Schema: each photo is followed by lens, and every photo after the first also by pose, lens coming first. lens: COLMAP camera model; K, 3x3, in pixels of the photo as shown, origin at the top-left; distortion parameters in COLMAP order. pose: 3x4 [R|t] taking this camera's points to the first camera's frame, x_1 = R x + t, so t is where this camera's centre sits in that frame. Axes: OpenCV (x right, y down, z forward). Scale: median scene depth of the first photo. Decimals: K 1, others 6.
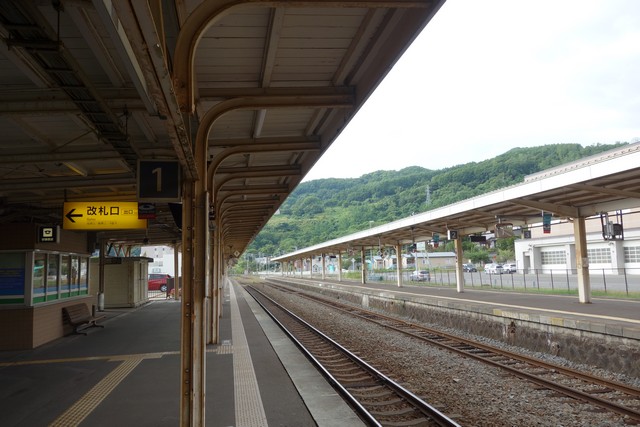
lens RADIAL K [[500.6, 0, 321.6], [0, 500.6, 212.9], [0, 0, 1]] dist [-0.001645, -0.007416]
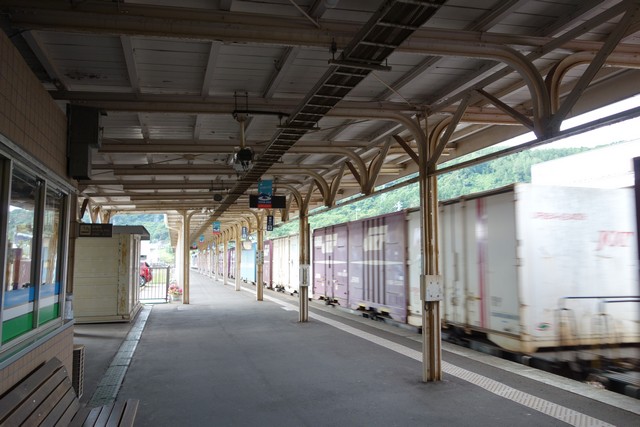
lens RADIAL K [[500.6, 0, 321.6], [0, 500.6, 212.9], [0, 0, 1]] dist [-0.001645, -0.007416]
pose [[0.994178, 0.034849, 0.101960, -0.073408], [-0.036265, 0.999269, 0.012063, 0.019527], [-0.101466, -0.015690, 0.994715, 0.146394]]
